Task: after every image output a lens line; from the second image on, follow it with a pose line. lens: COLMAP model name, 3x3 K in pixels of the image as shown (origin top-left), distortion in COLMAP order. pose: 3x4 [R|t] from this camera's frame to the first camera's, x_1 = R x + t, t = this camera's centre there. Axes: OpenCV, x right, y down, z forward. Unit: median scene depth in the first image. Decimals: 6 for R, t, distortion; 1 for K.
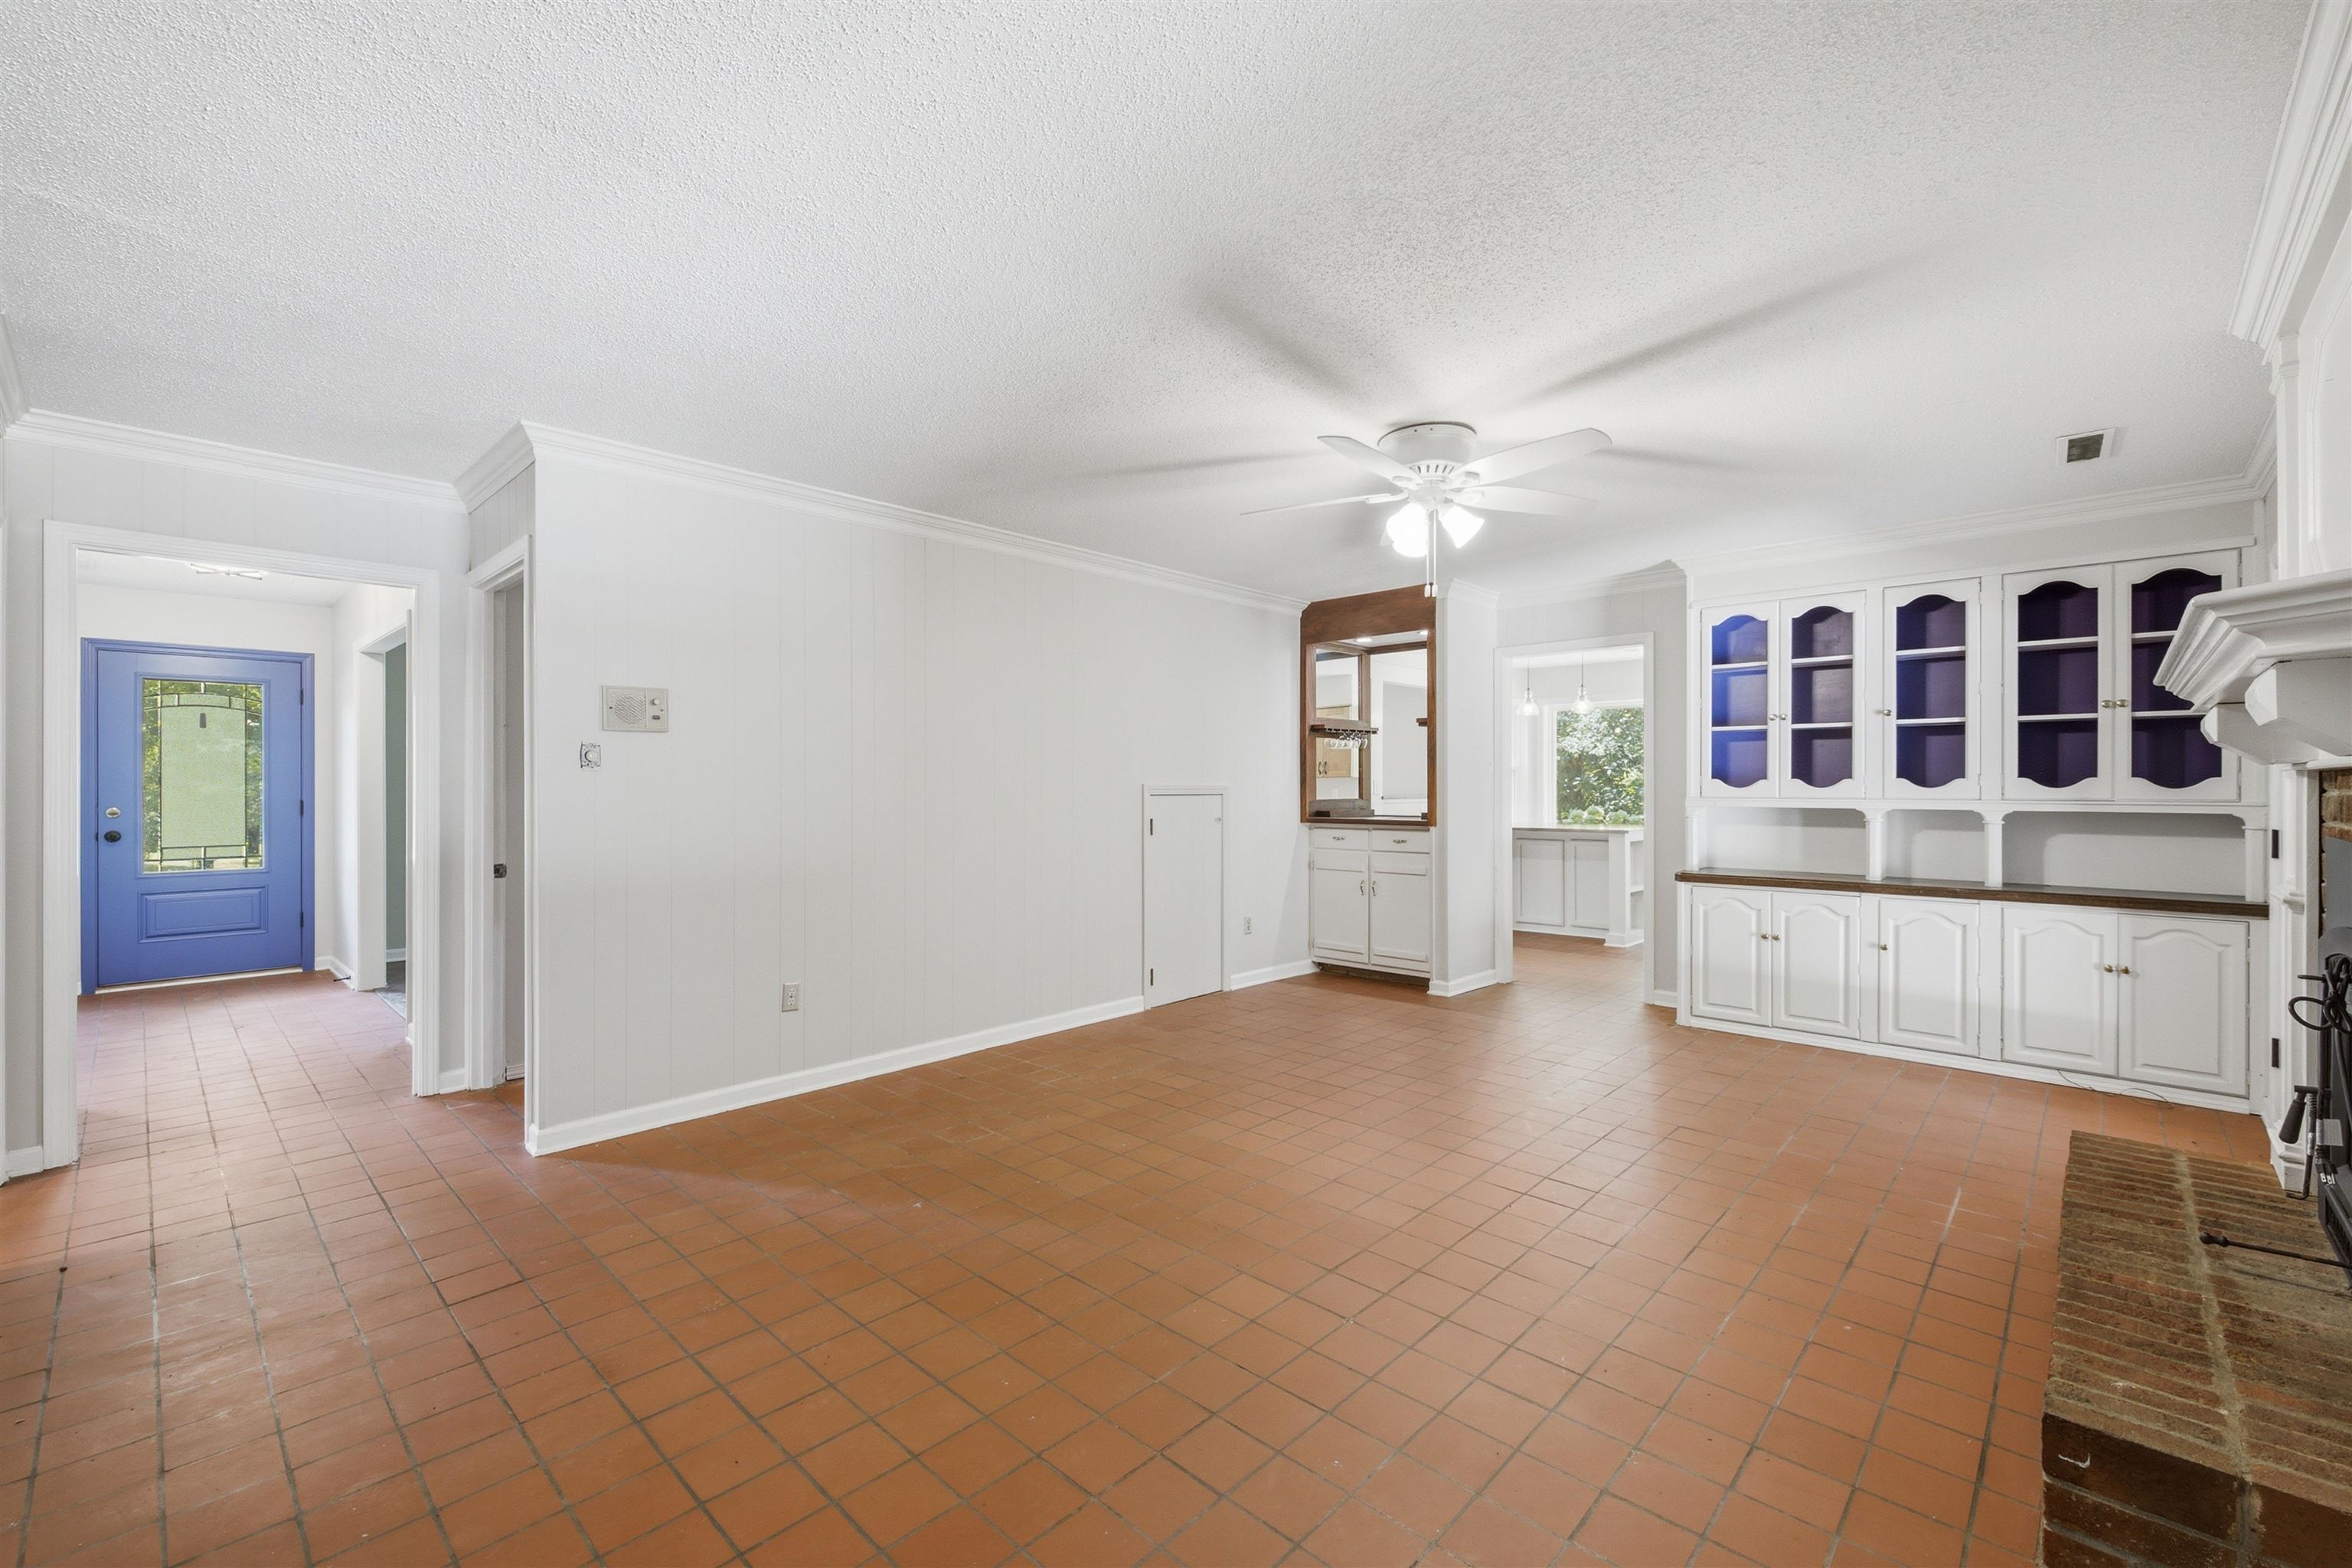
lens RADIAL K [[987.9, 0, 1172.8], [0, 987.9, 795.8], [0, 0, 1]] dist [0.003406, -0.000231]
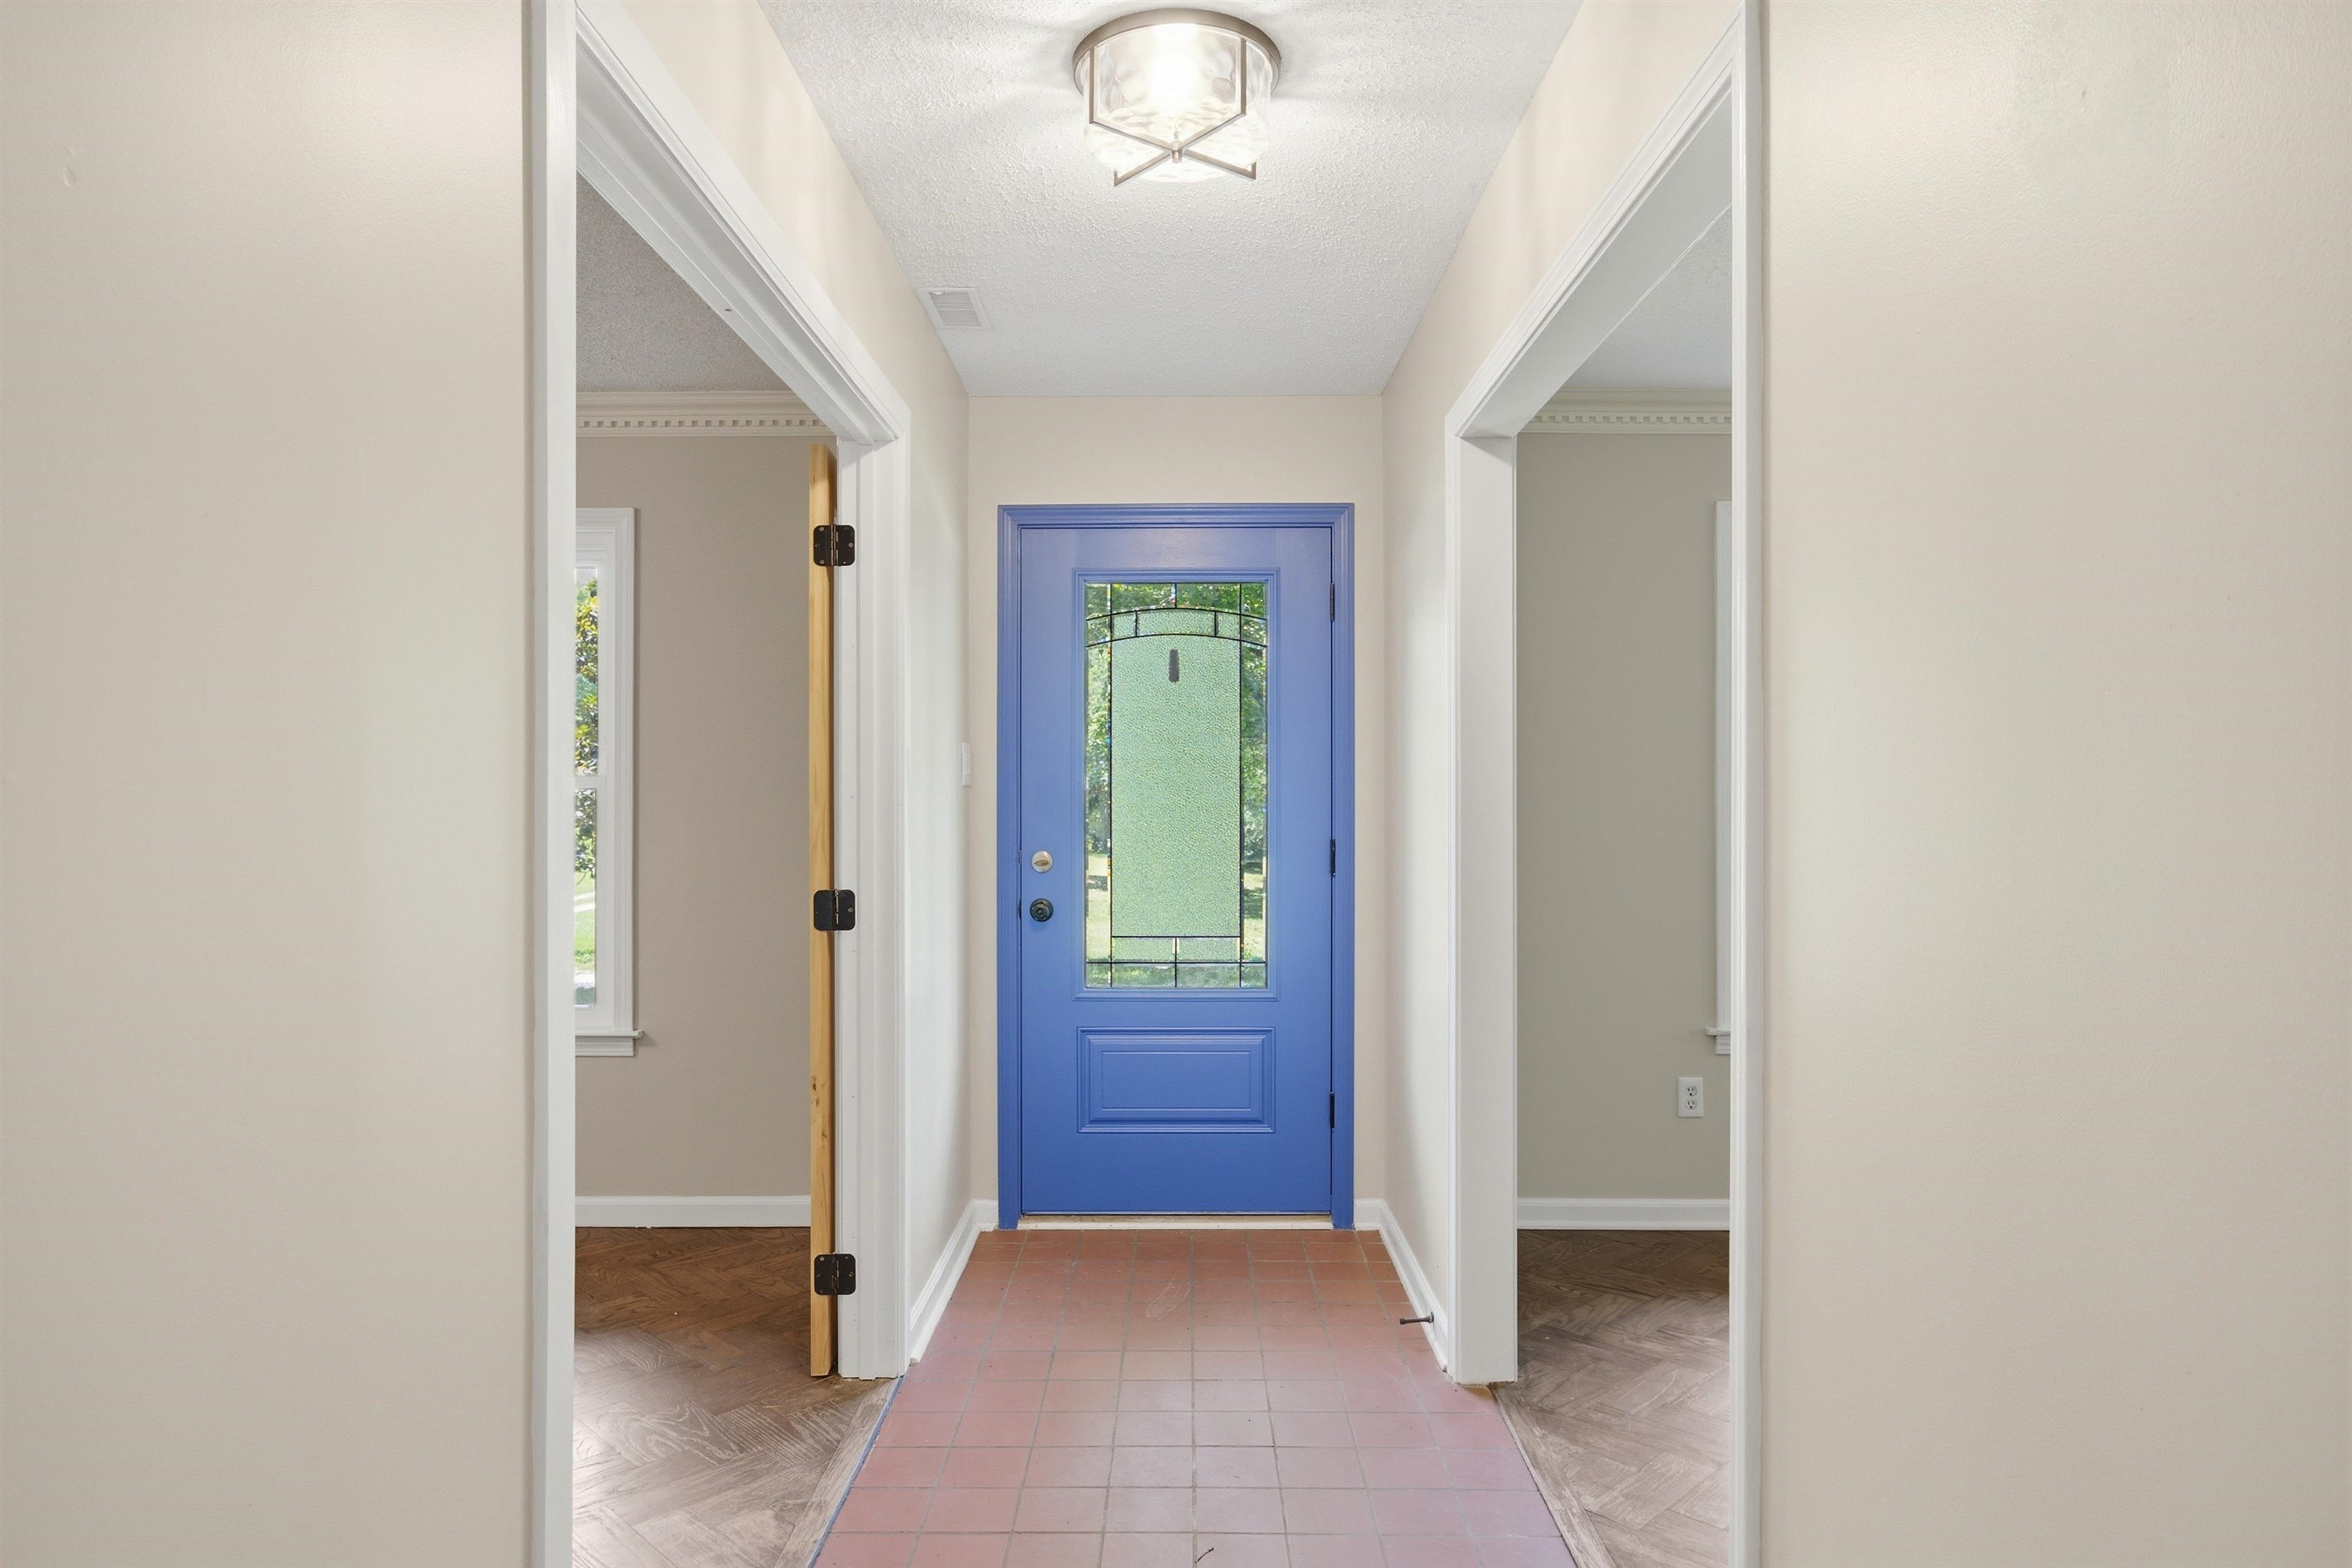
lens RADIAL K [[1043.6, 0, 1187.7], [0, 1043.6, 790.0], [0, 0, 1]] dist [0.000924, 0.000253]
pose [[0.664362, -0.001912, -0.747408, -0.597639], [-0.003834, 0.999975, -0.005966, -0.014359], [0.747401, 0.006830, 0.664338, 0.668268]]
